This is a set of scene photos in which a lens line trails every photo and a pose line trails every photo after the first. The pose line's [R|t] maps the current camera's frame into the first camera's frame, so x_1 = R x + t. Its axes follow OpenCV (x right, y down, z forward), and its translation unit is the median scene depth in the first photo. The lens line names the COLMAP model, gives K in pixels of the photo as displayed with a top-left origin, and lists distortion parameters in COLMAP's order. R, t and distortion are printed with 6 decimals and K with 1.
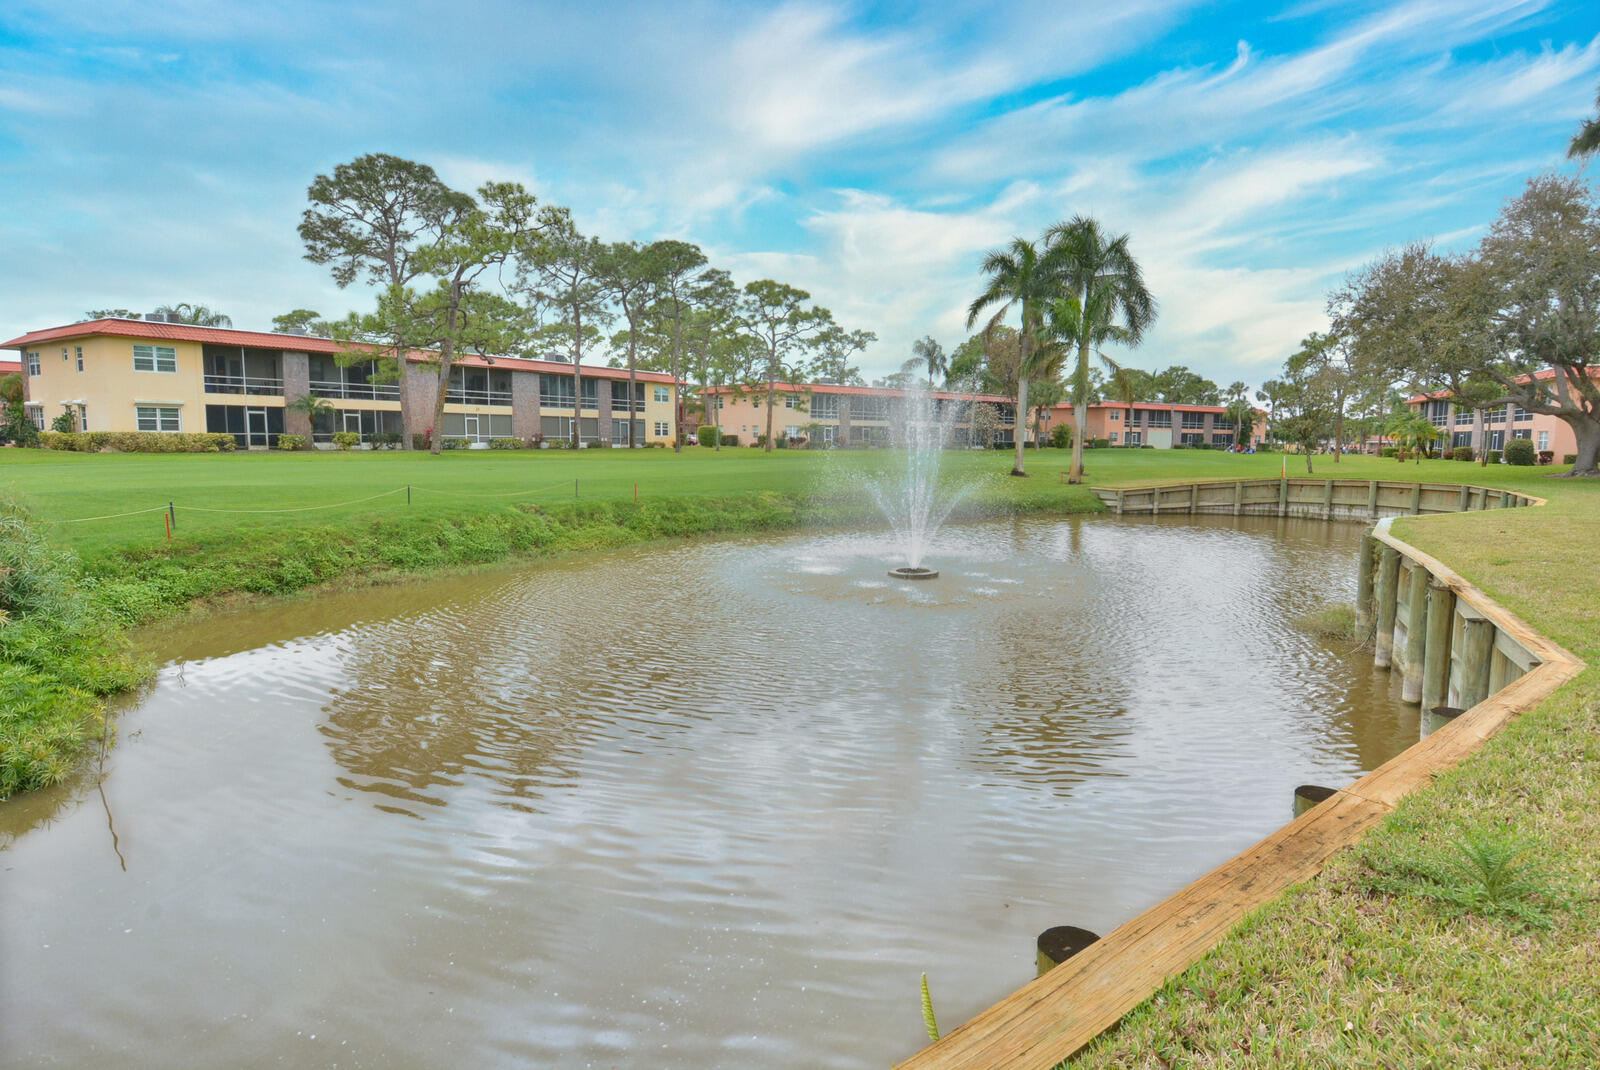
lens RADIAL K [[837.9, 0, 794.8], [0, 837.9, 532.9], [0, 0, 1]] dist [0.020673, -0.031523]
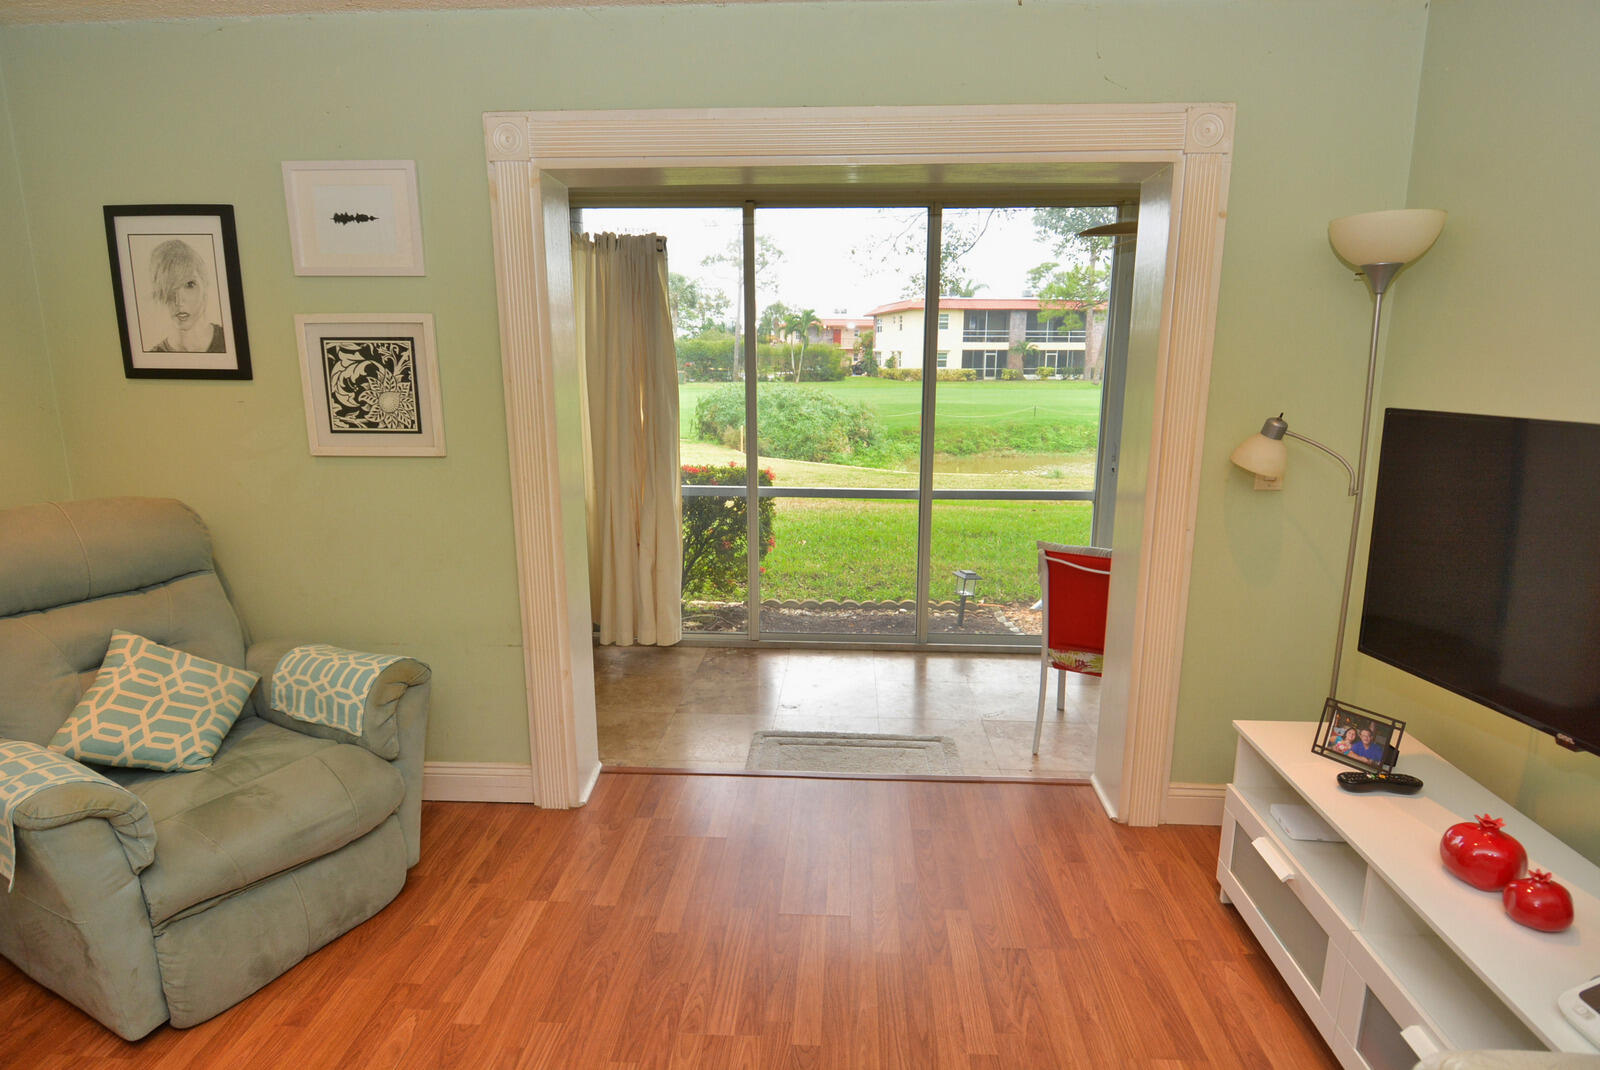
lens RADIAL K [[840.8, 0, 802.5], [0, 840.8, 533.2], [0, 0, 1]] dist [0.023135, -0.031909]
pose [[0.682772, 0.140987, -0.716899, 0.238579], [-0.075849, 0.989581, 0.122376, 0.013147], [0.726683, -0.029179, 0.686352, -0.268601]]
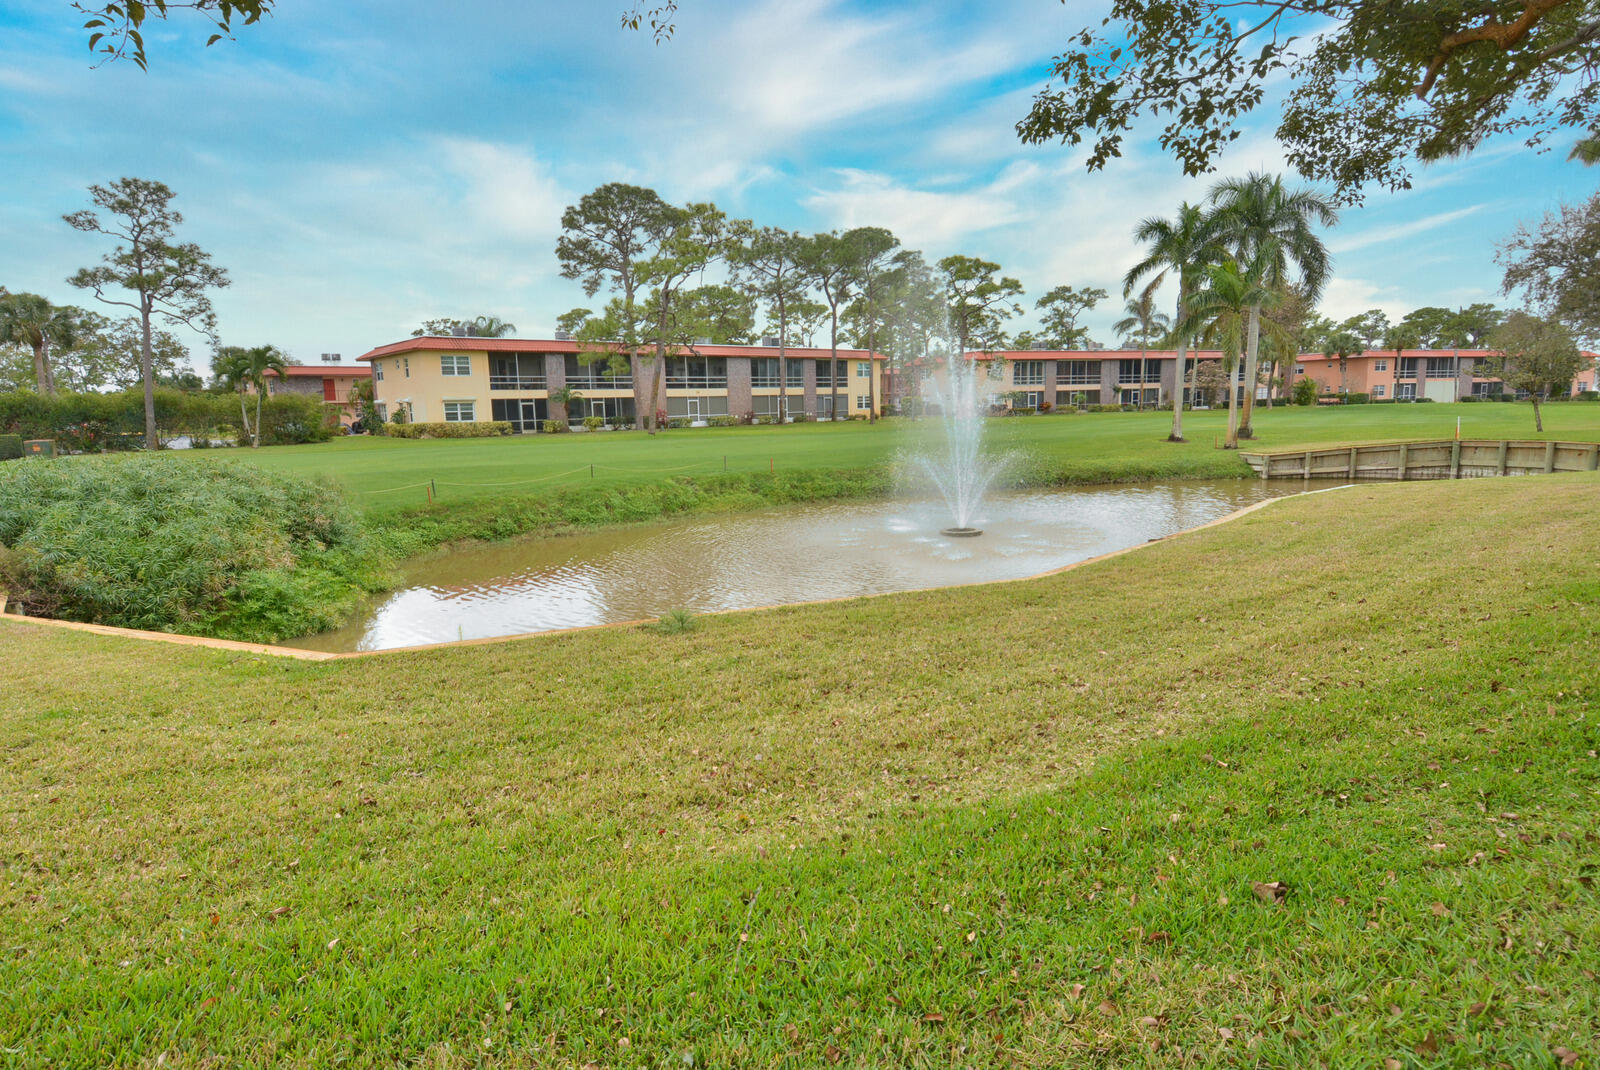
lens RADIAL K [[840.8, 0, 802.5], [0, 840.8, 533.2], [0, 0, 1]] dist [0.023135, -0.031909]
pose [[0.956220, 0.010922, -0.292446, 0.123442], [0.001349, 0.999128, 0.041724, -0.000676], [0.292647, -0.040291, 0.955371, -0.095039]]
